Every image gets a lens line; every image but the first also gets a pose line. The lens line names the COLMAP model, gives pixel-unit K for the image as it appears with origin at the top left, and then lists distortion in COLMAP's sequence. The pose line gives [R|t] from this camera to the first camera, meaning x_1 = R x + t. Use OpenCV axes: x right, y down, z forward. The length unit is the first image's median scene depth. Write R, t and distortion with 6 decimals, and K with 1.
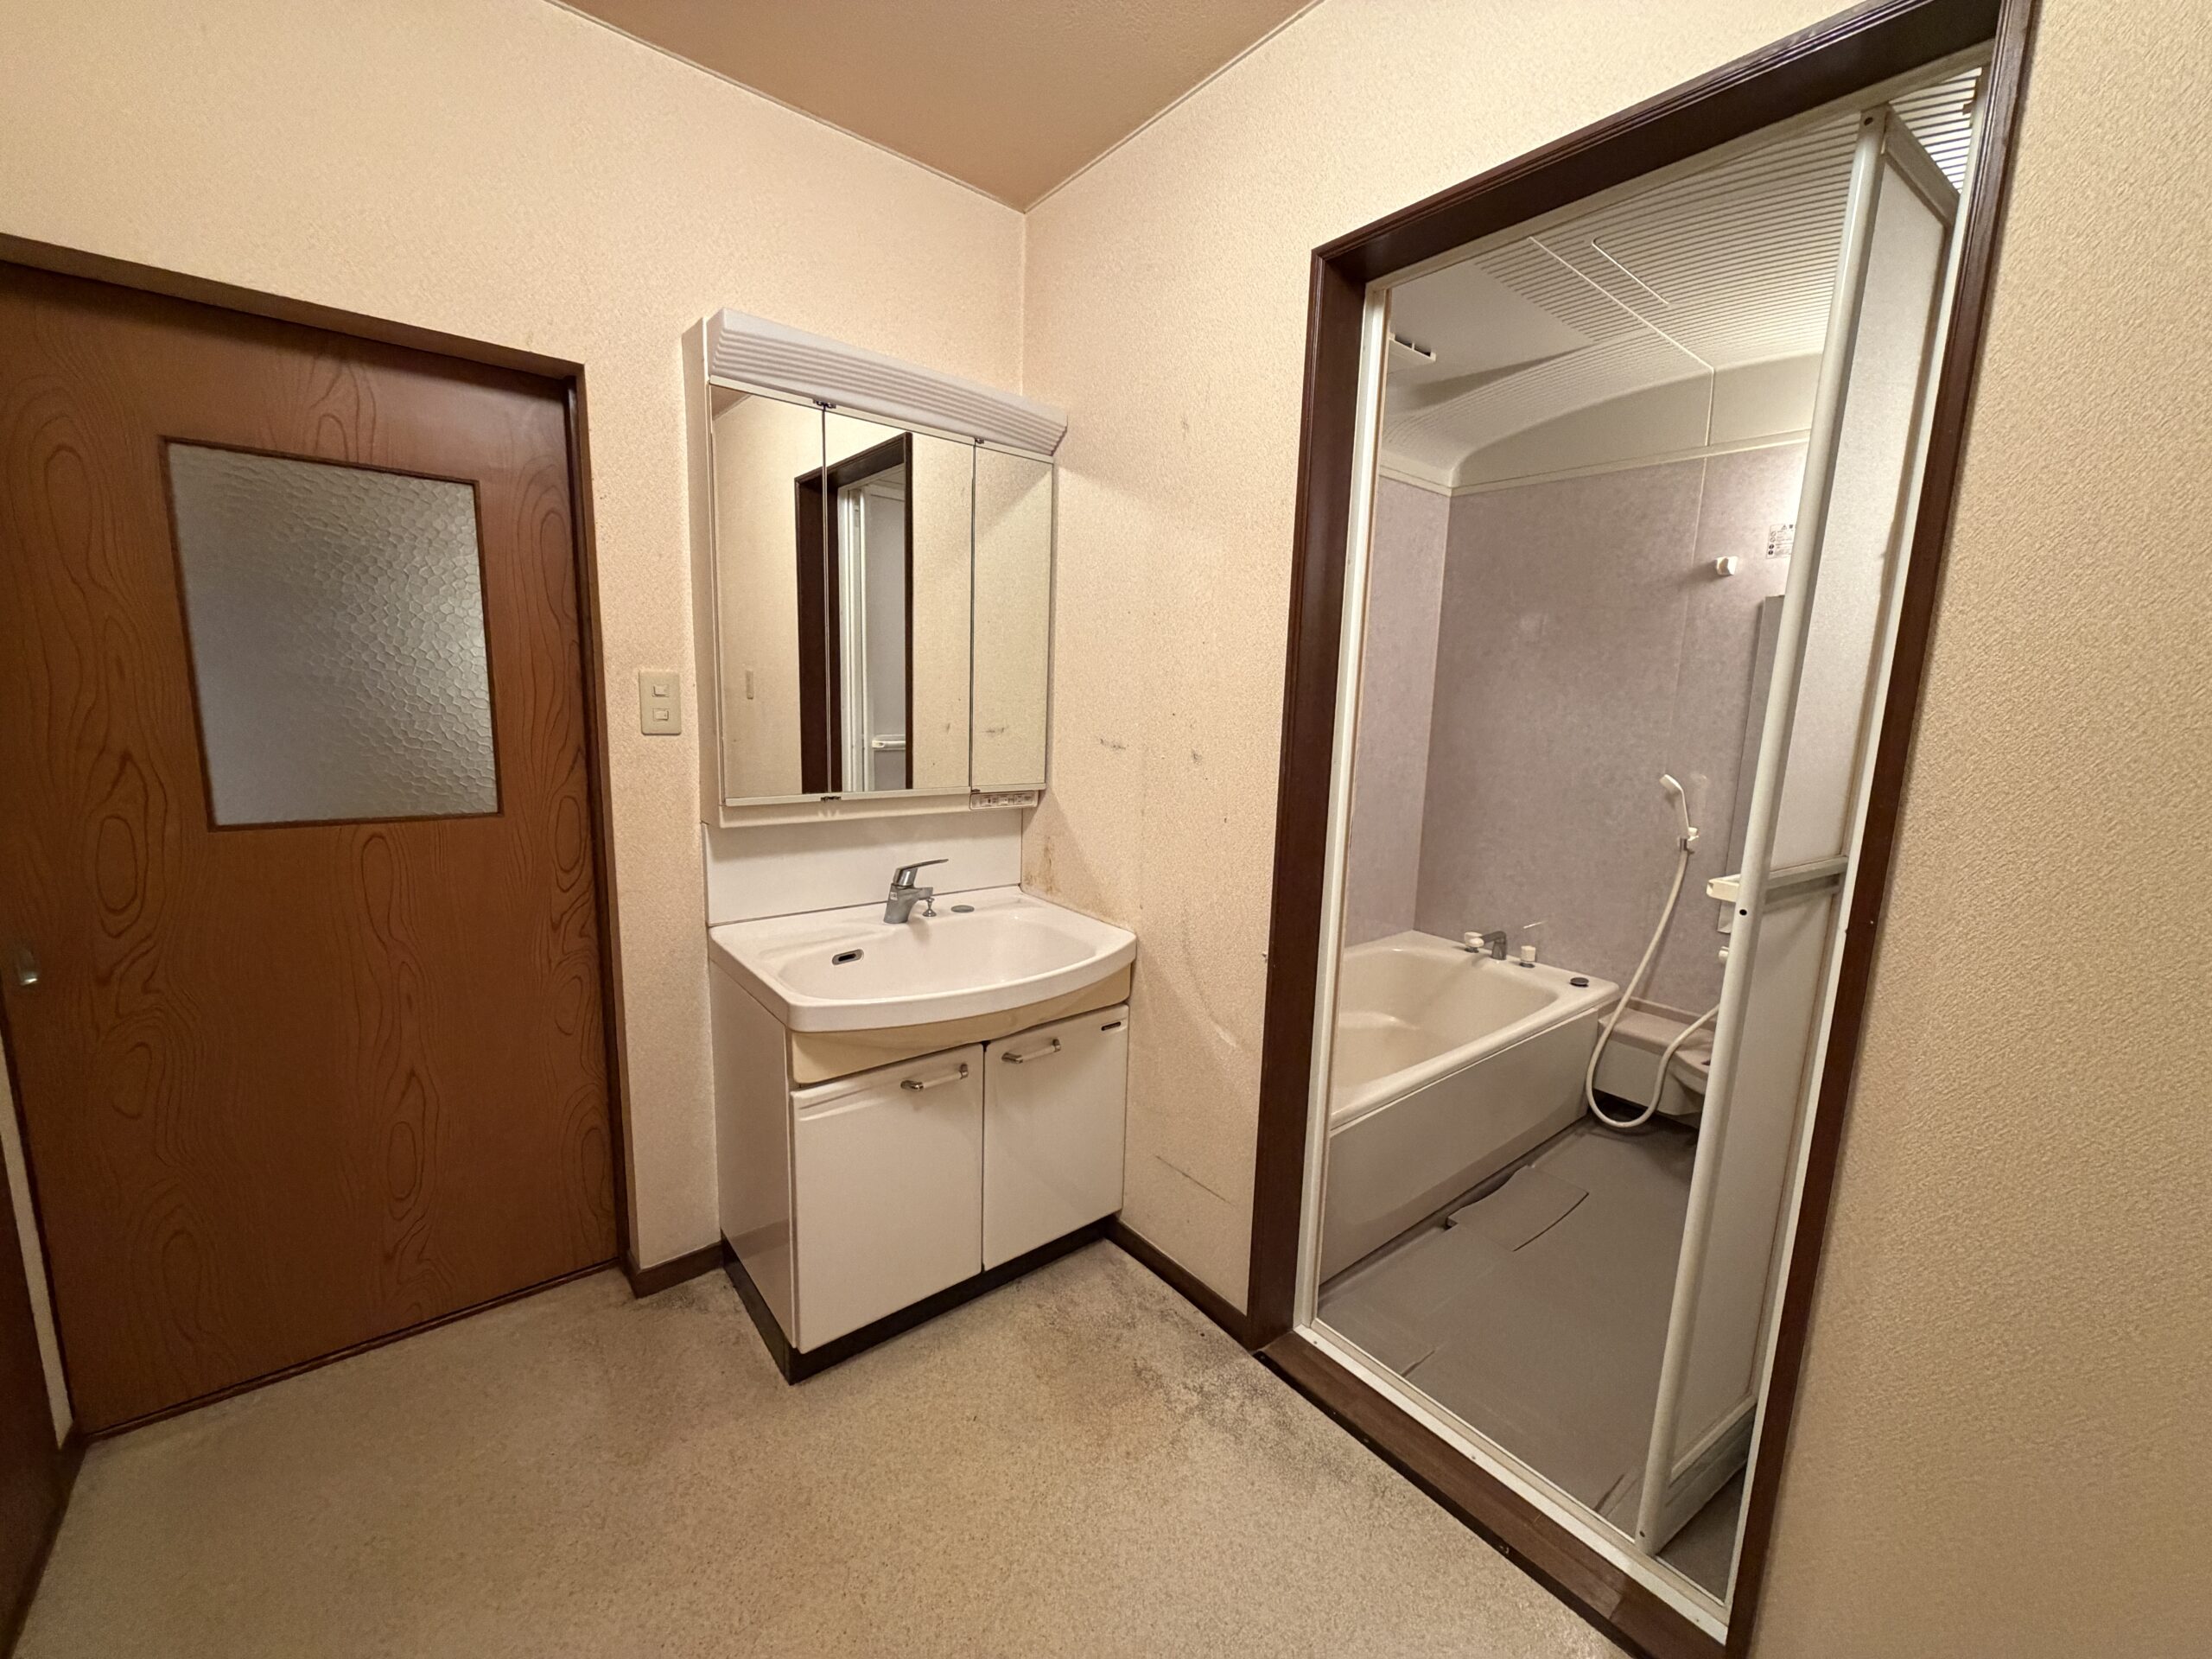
lens RADIAL K [[878.6, 0, 1117.1], [0, 878.6, 827.2], [0, 0, 1]] dist [0.000906, 0.000217]
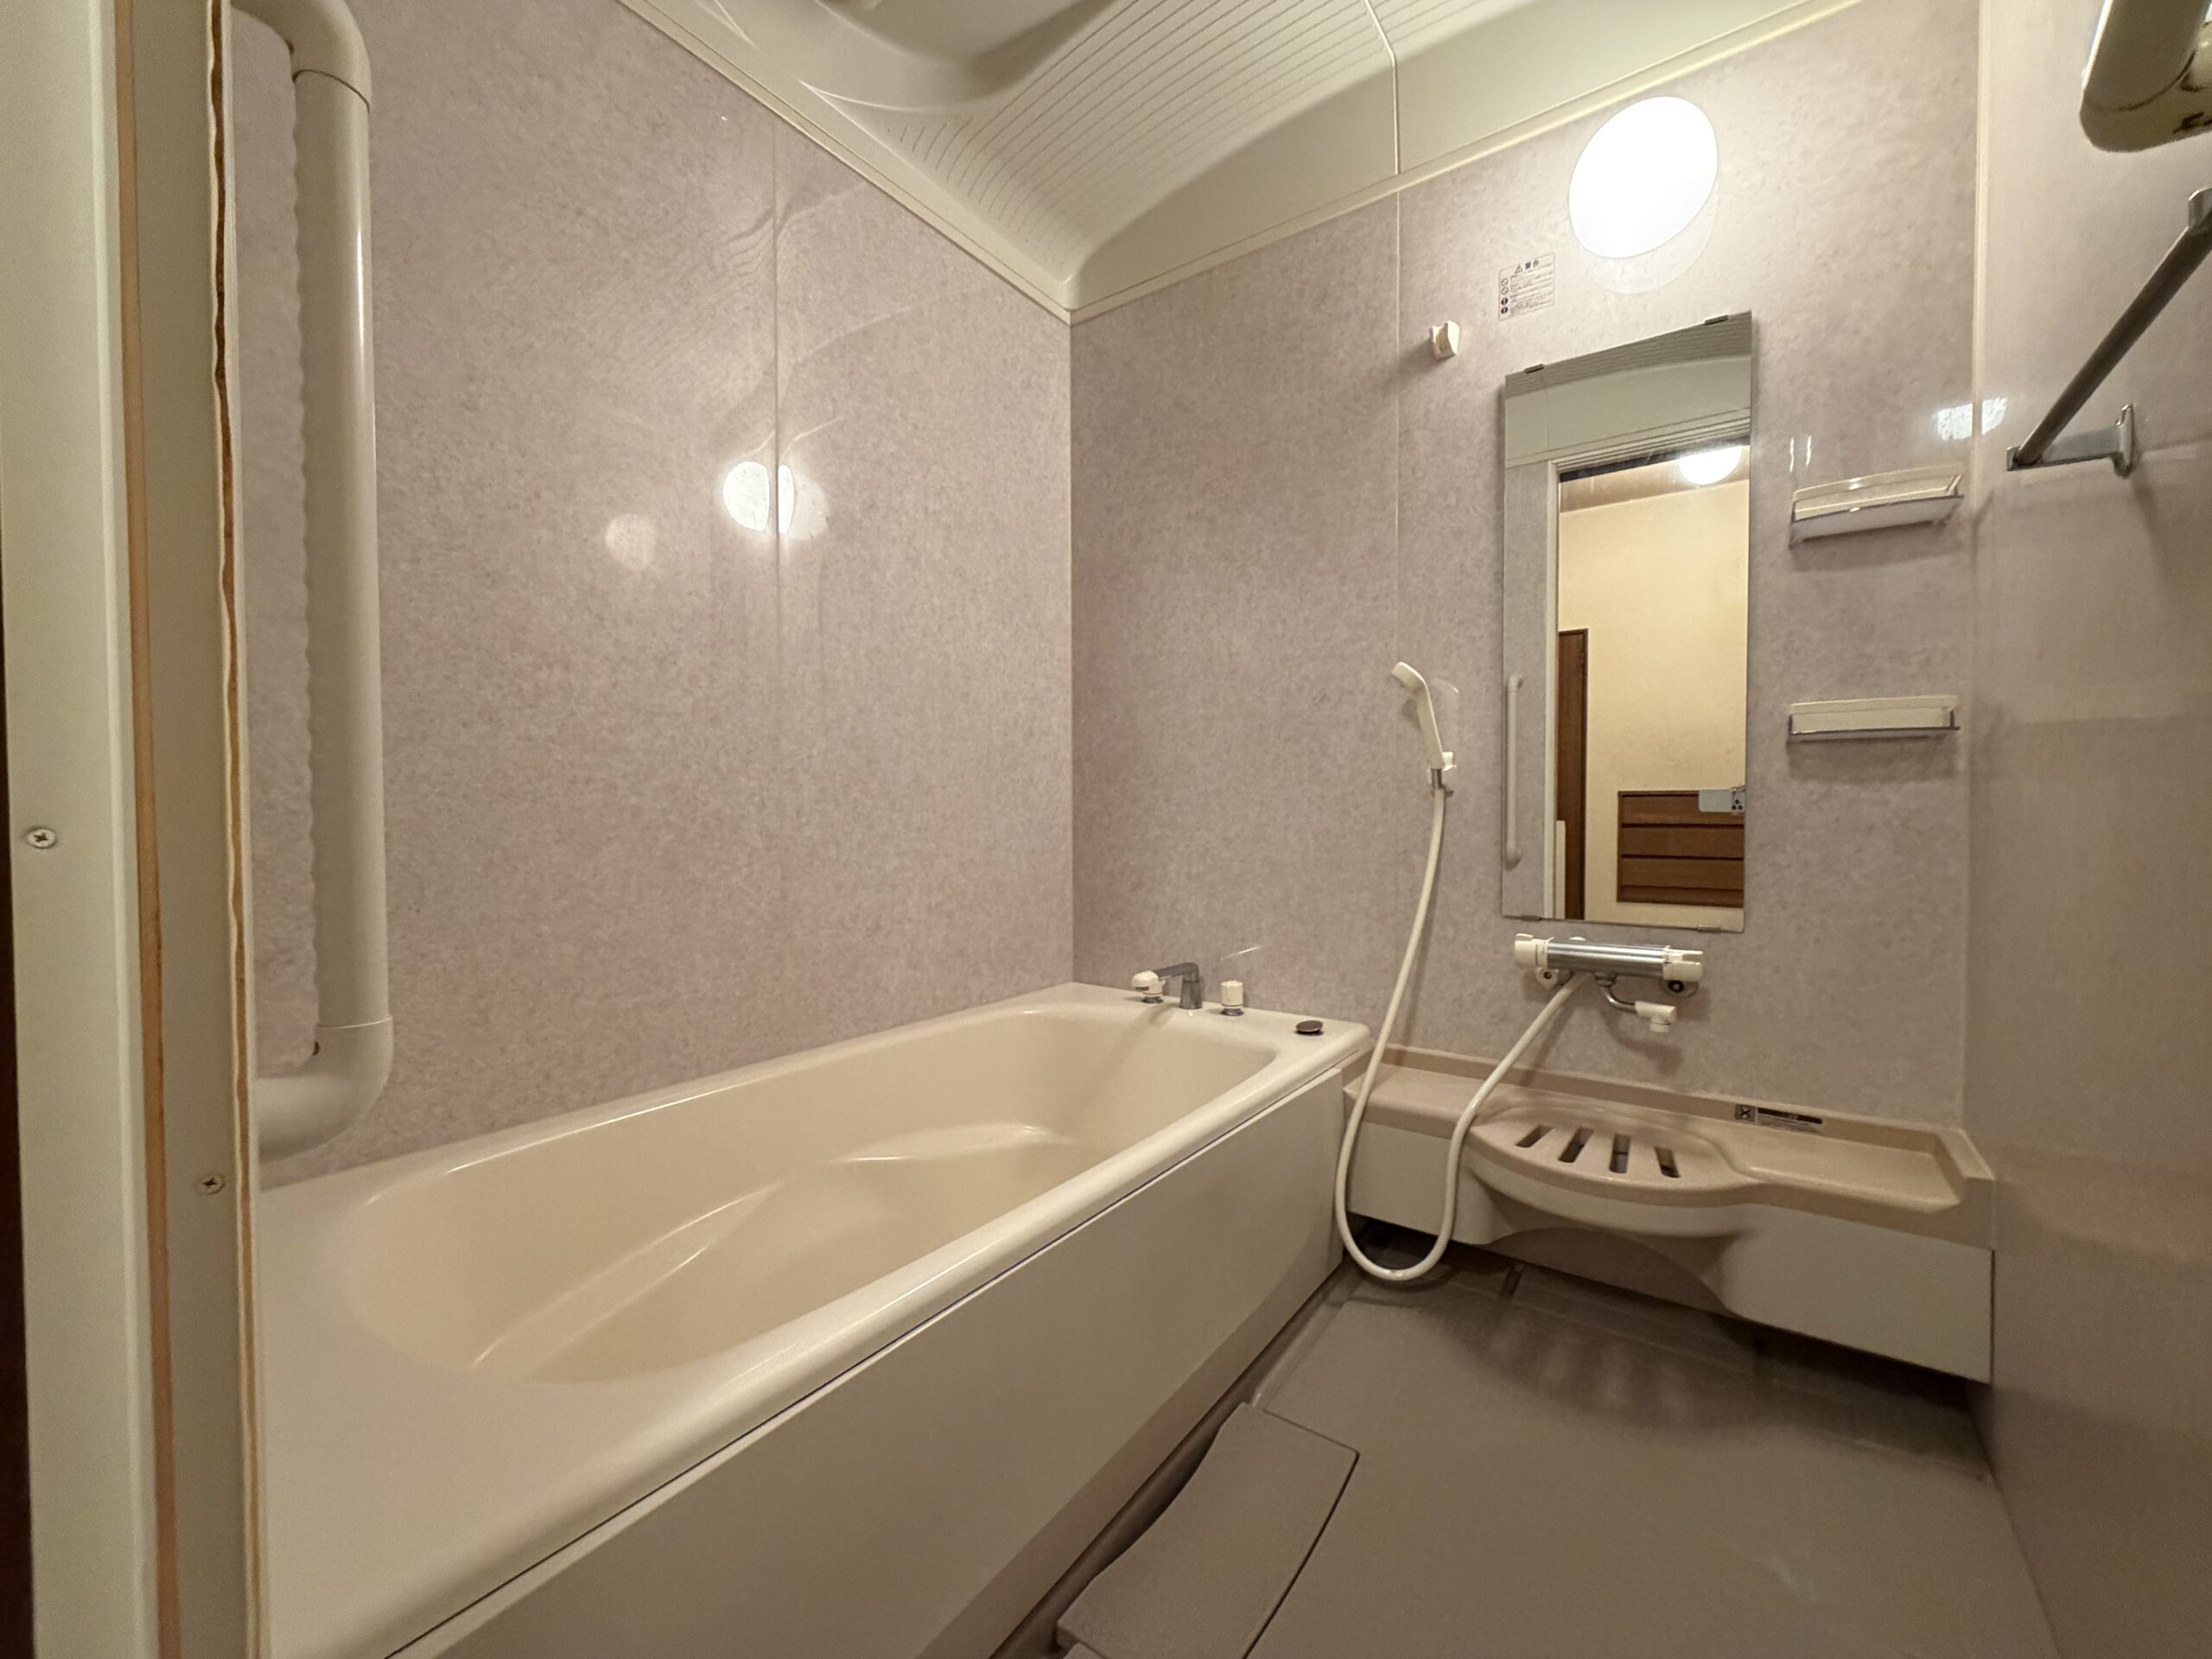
lens RADIAL K [[878.6, 0, 1117.1], [0, 878.6, 827.2], [0, 0, 1]] dist [0.000906, 0.000217]
pose [[0.965806, -0.038910, 0.256331, 0.258086], [0.072863, 0.989563, -0.124321, 0.108482], [-0.248819, 0.138747, 0.958561, 0.451185]]
